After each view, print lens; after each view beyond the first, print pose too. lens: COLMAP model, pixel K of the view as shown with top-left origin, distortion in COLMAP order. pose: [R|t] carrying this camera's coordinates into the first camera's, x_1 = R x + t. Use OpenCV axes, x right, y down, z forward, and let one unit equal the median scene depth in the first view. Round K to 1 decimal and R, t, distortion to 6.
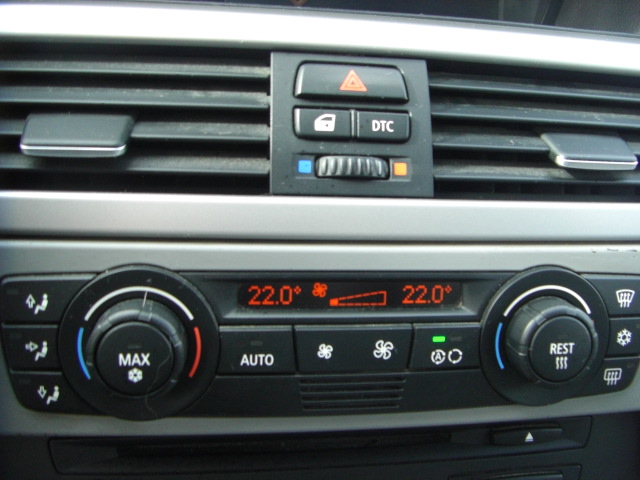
lens RADIAL K [[710.0, 0, 357.4], [0, 710.0, 236.1], [0, 0, 1]] dist [-0.124318, 0.000000]
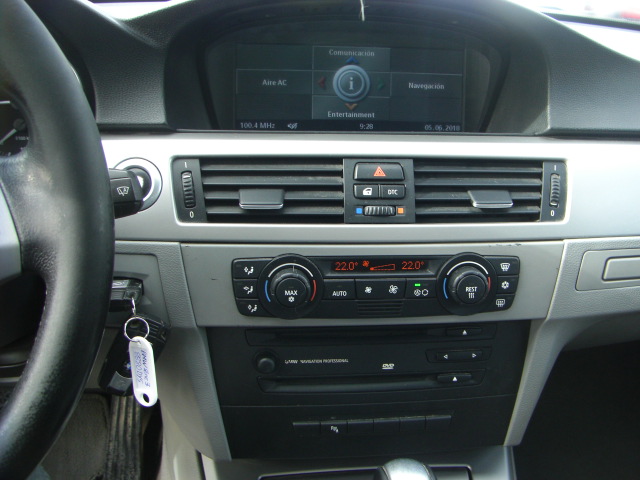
lens RADIAL K [[710.0, 0, 348.1], [0, 710.0, 231.8], [0, 0, 1]] dist [-0.124318, 0.000000]
pose [[0.998198, -0.004300, -0.059851, 0.028567], [0.007314, 0.998711, 0.050220, -0.144210], [0.059558, -0.050567, 0.996943, -1.302256]]
